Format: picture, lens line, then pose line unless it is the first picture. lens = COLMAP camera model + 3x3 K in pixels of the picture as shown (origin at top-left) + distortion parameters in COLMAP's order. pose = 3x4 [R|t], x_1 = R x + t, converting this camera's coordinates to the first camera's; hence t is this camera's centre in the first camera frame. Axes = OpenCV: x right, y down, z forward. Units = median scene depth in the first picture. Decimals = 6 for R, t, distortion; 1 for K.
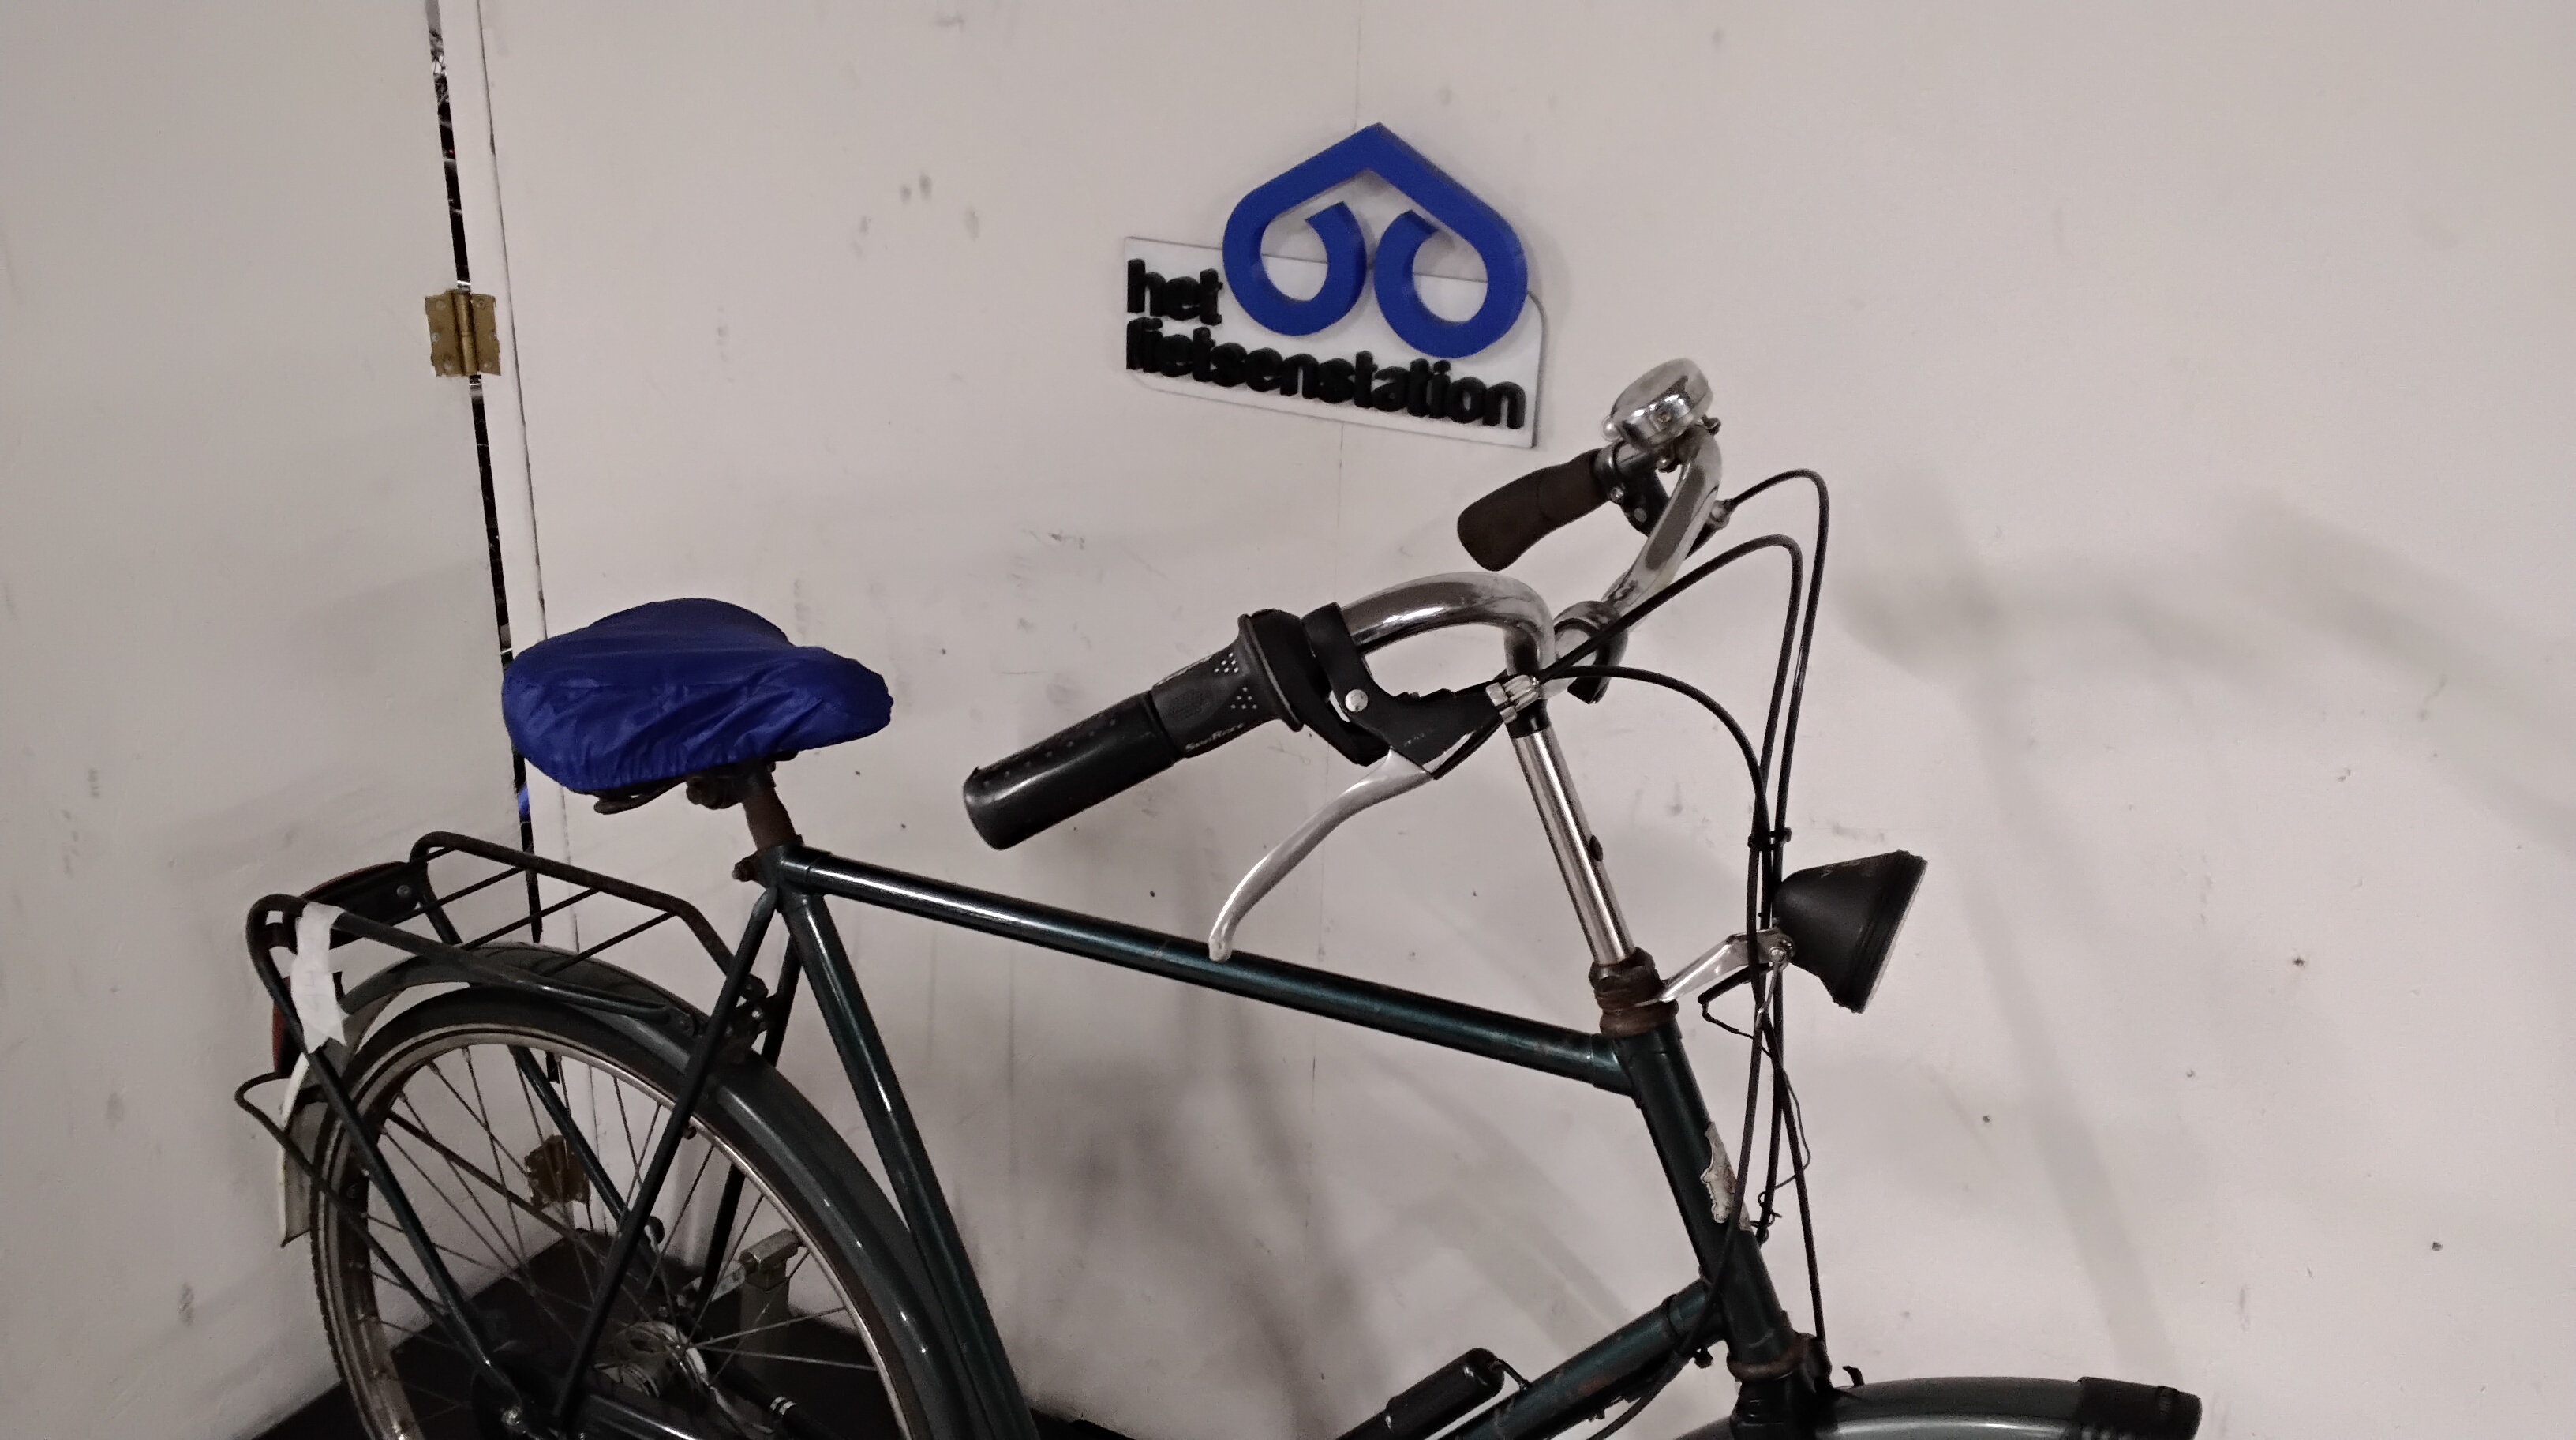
lens RADIAL K [[2043.3, 0, 1295.4], [0, 2043.3, 709.5], [0, 0, 1]] dist [0.090256, -0.117020]
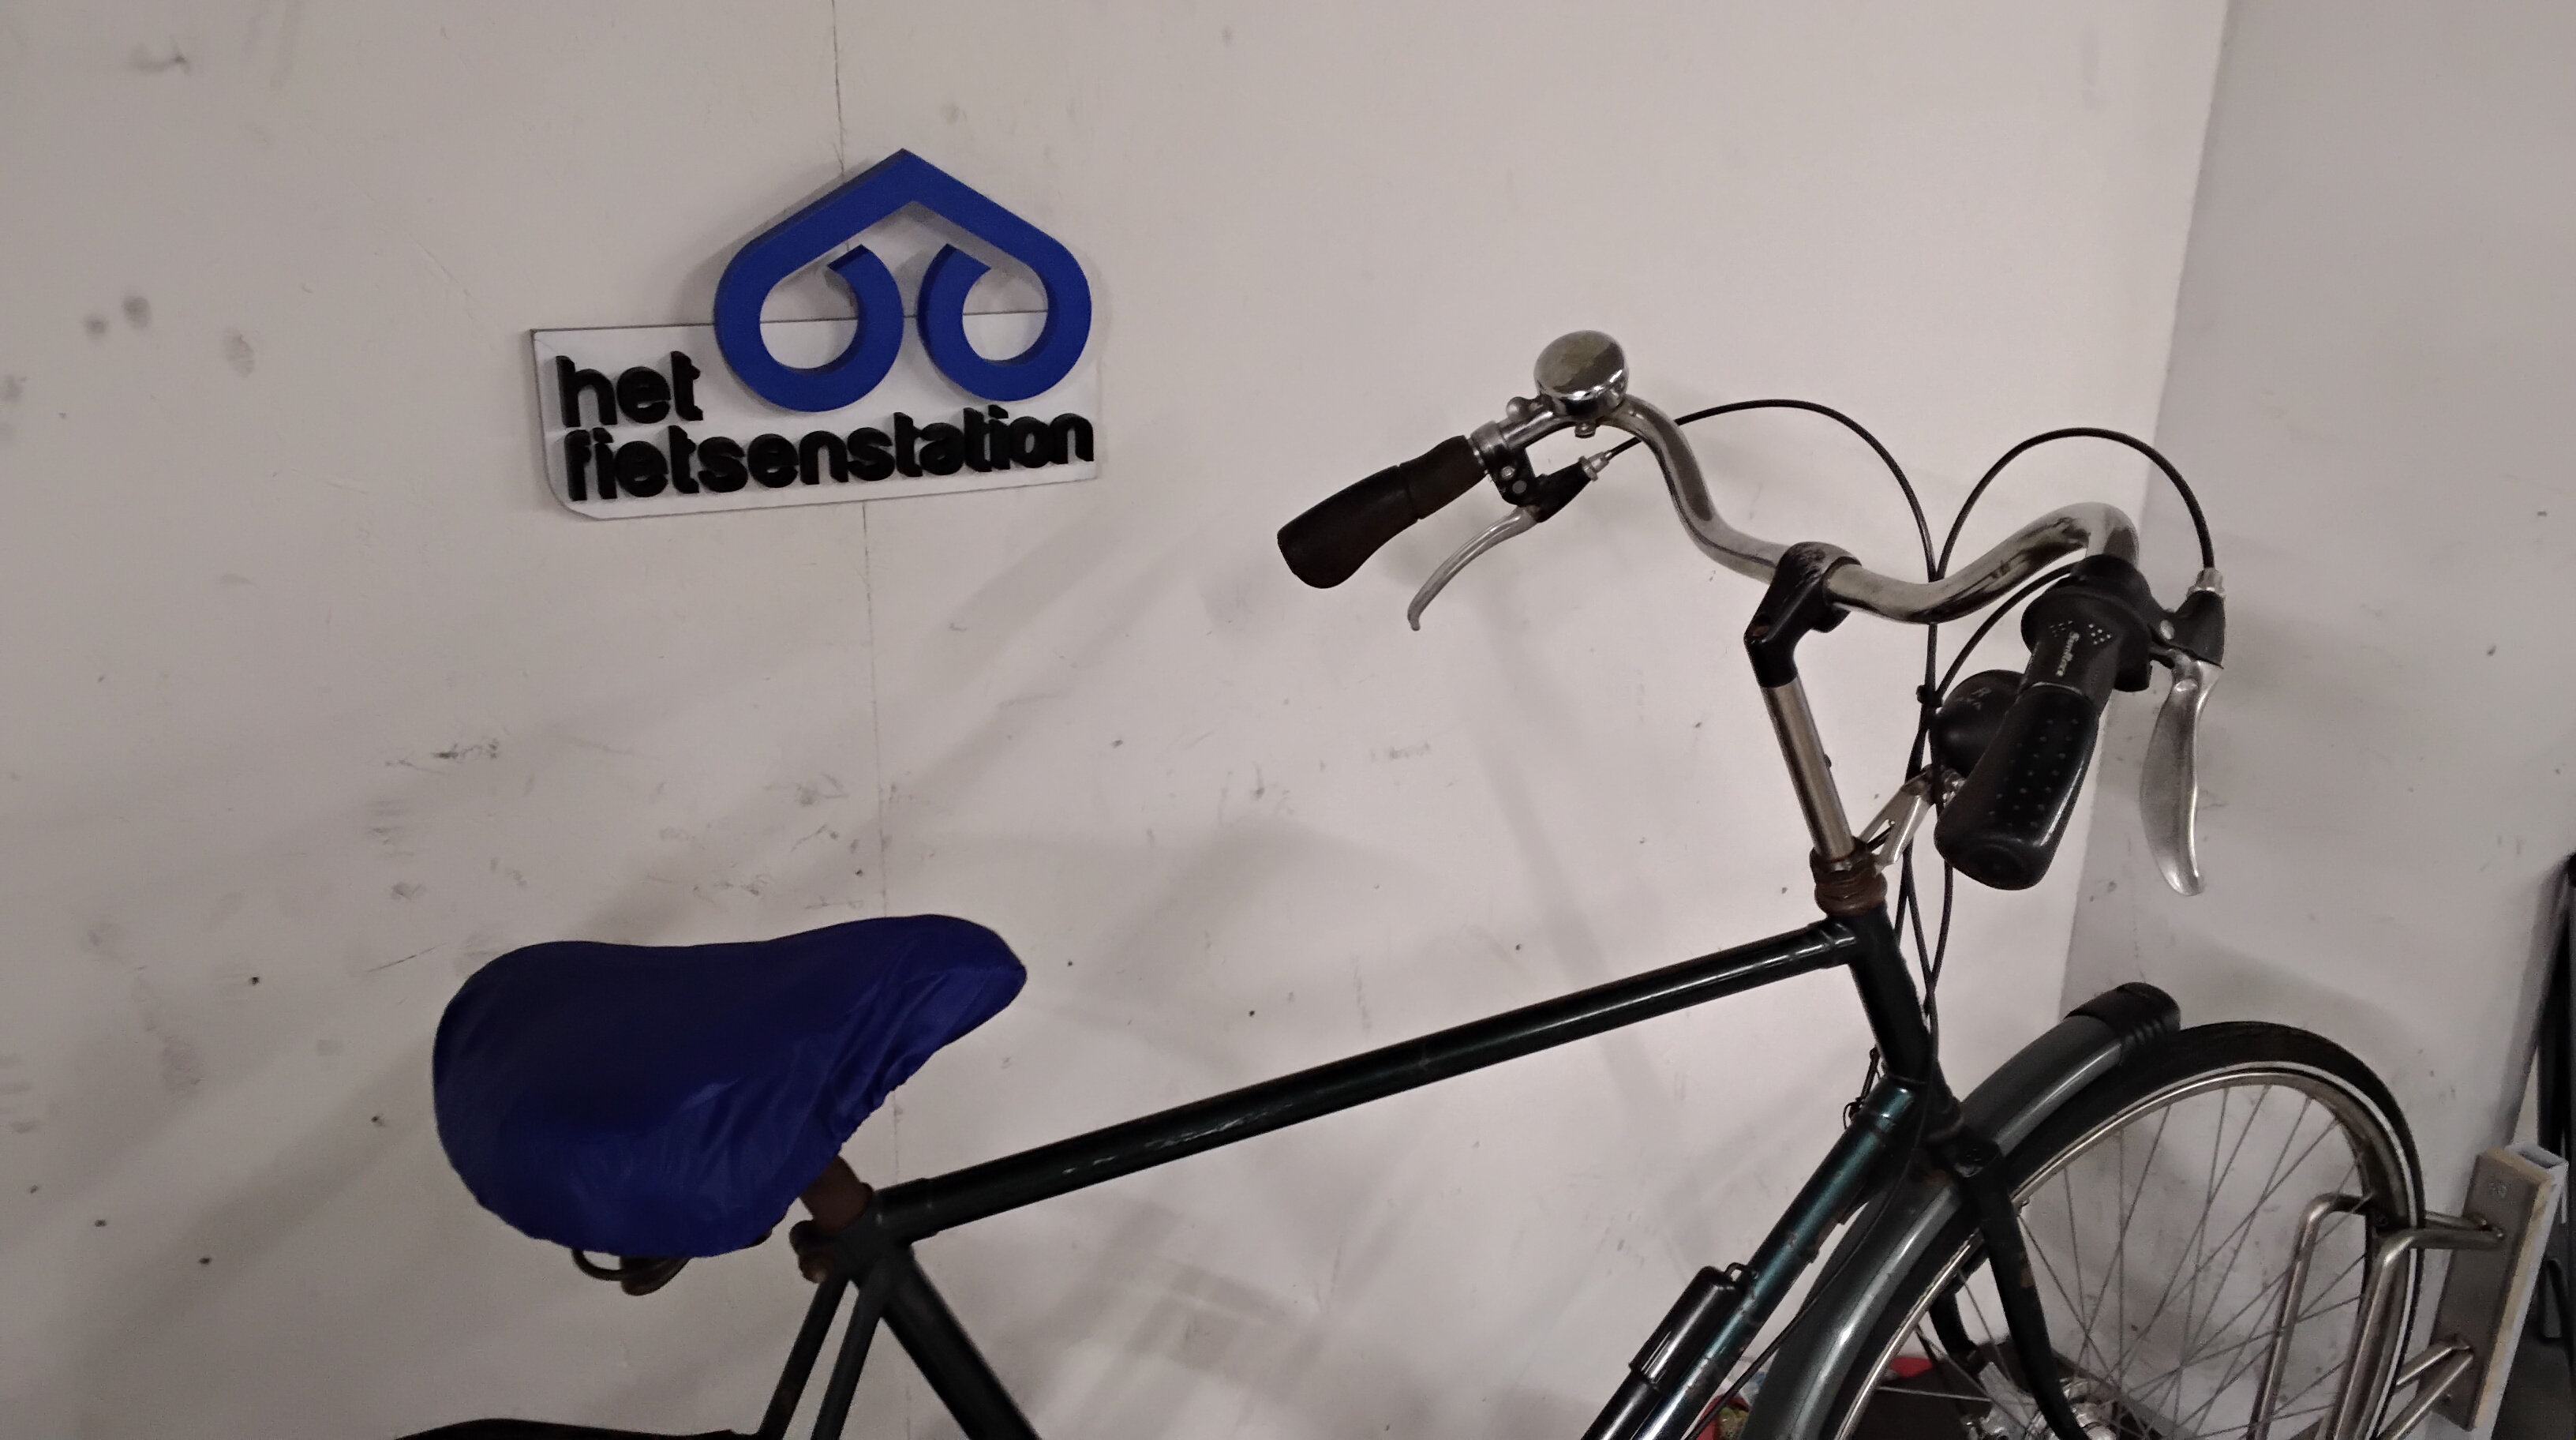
lens RADIAL K [[2043.3, 0, 1300.1], [0, 2043.3, 710.1], [0, 0, 1]] dist [0.090256, -0.117020]
pose [[0.562209, -0.295805, 0.772283, -0.578848], [0.294905, 0.944159, 0.146952, -0.133945], [-0.772627, 0.145133, 0.618049, 0.351831]]
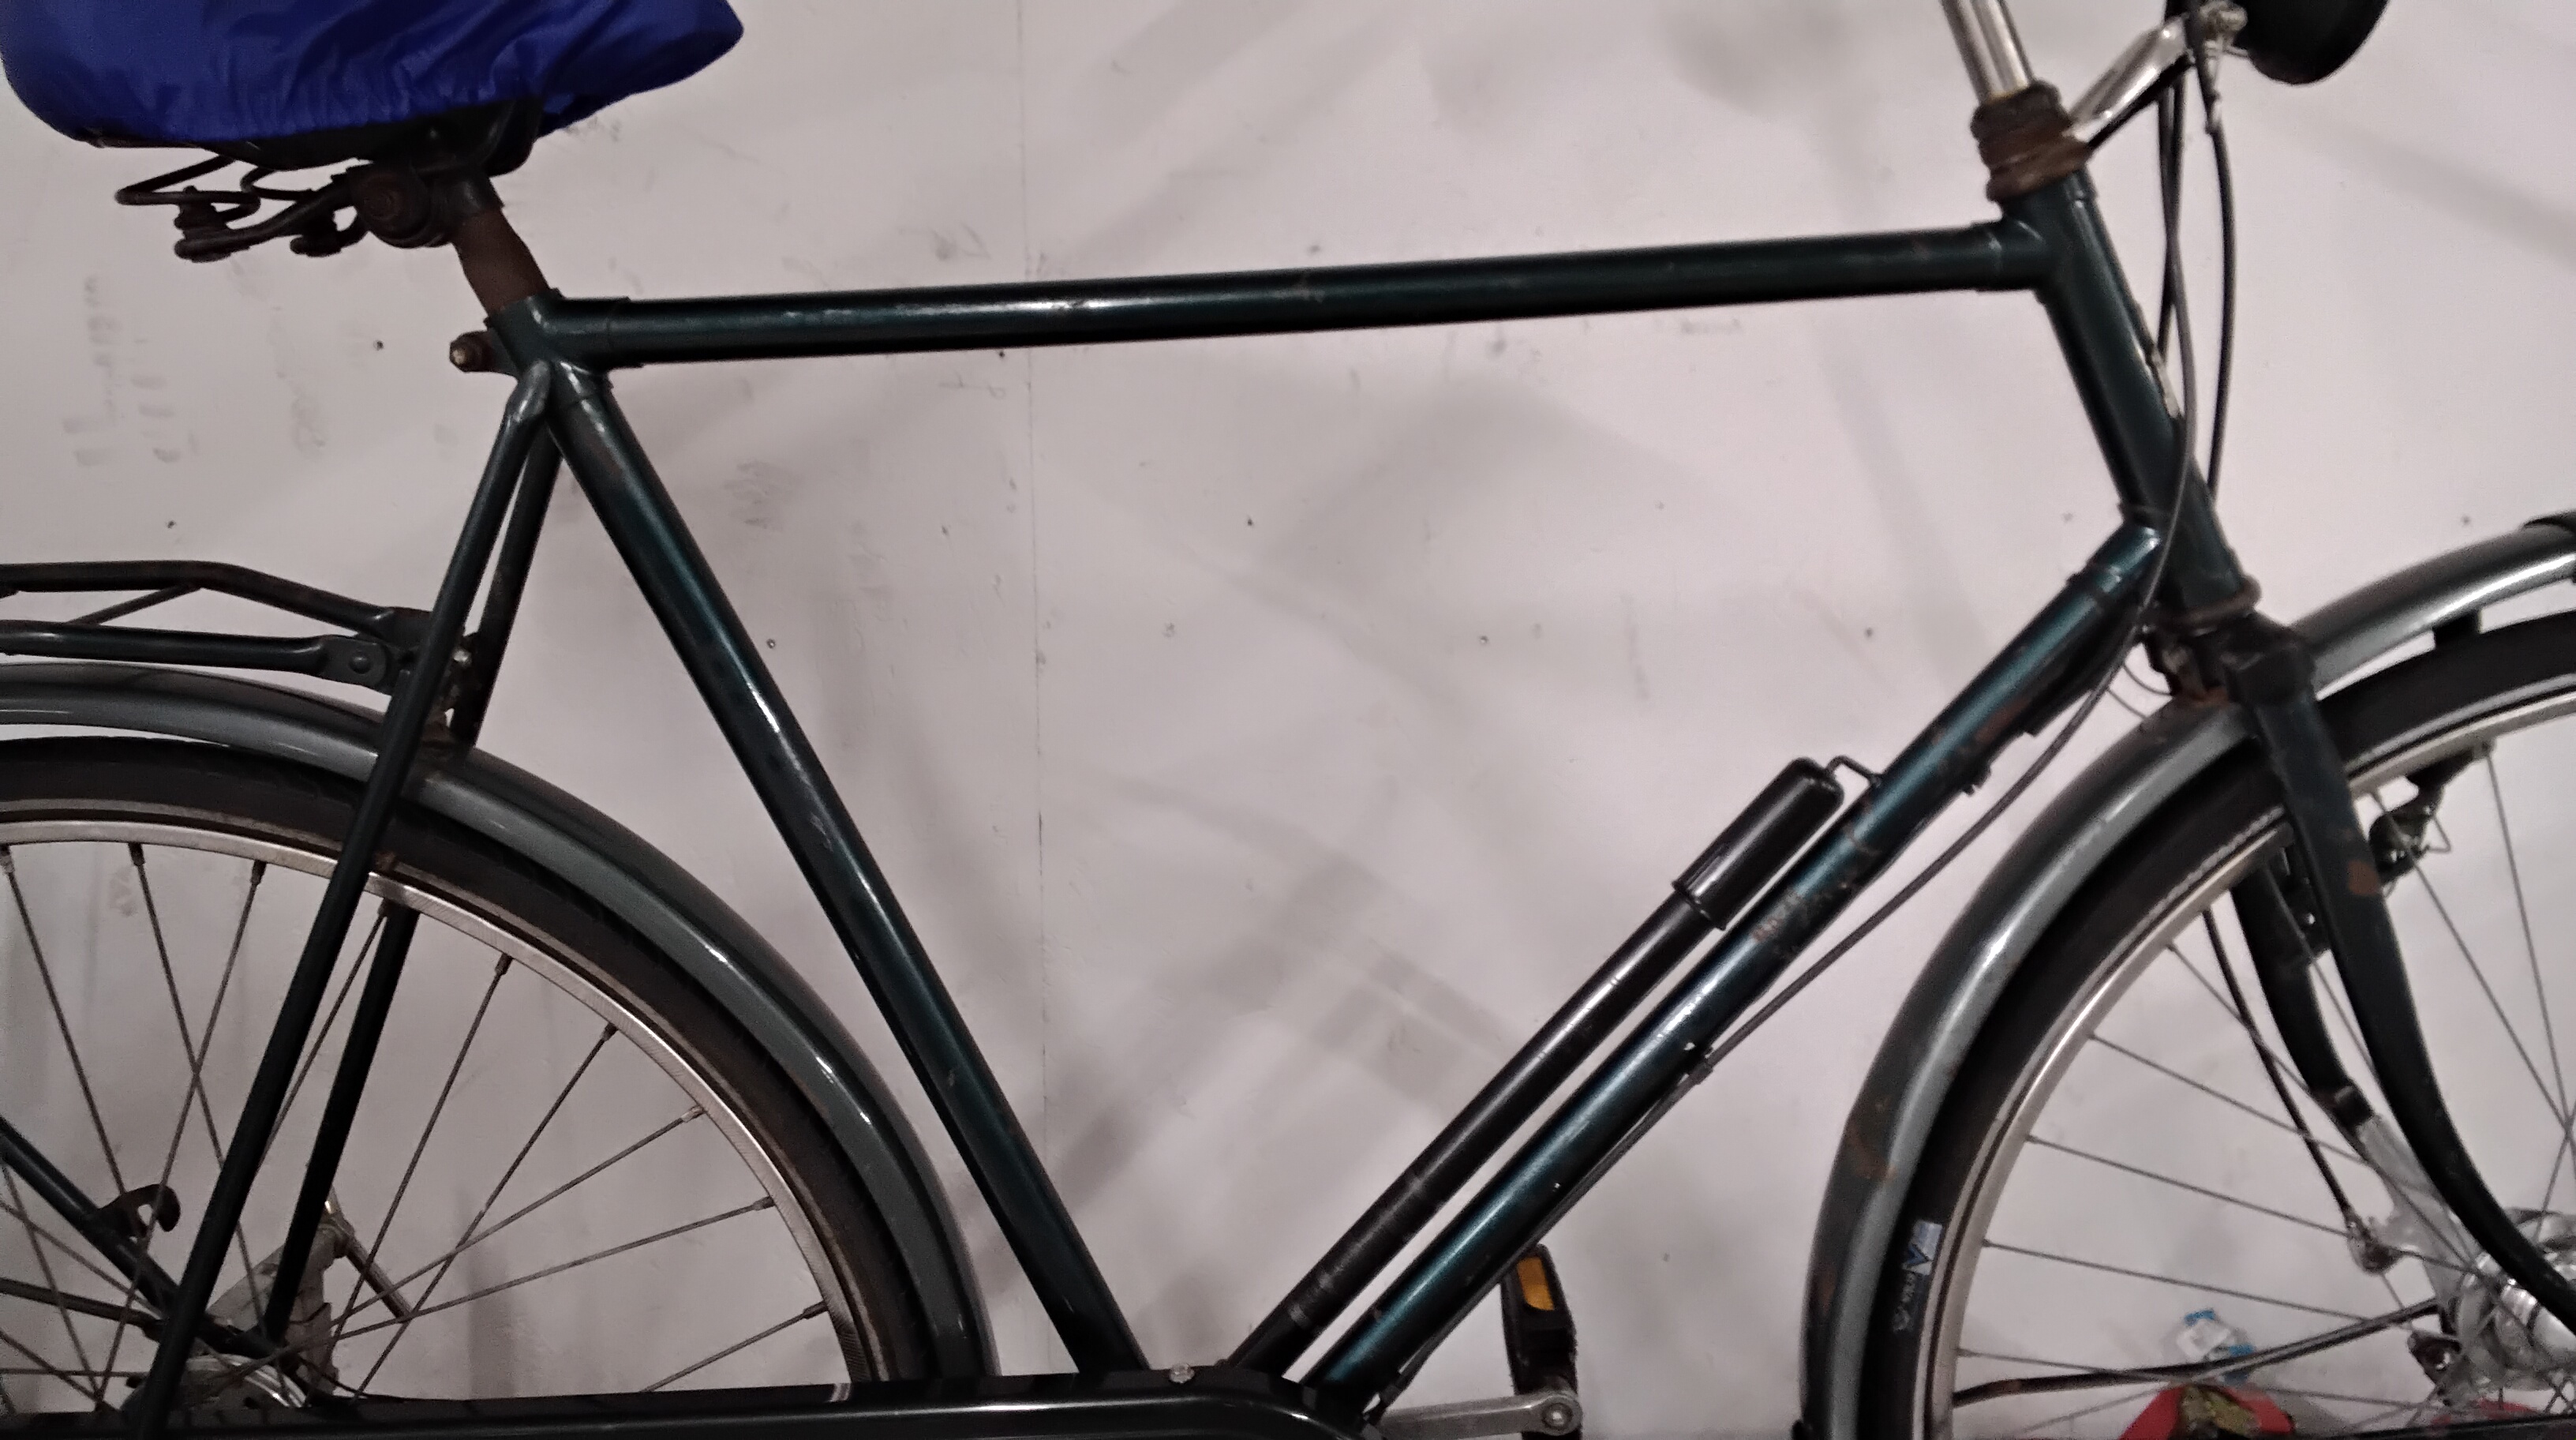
lens RADIAL K [[2043.3, 0, 1297.8], [0, 2043.3, 702.0], [0, 0, 1]] dist [0.090256, -0.117020]
pose [[0.852149, -0.144237, 0.503029, -0.331058], [0.203529, 0.976931, -0.064663, 0.229857], [-0.482097, 0.157484, 0.861847, 0.338729]]
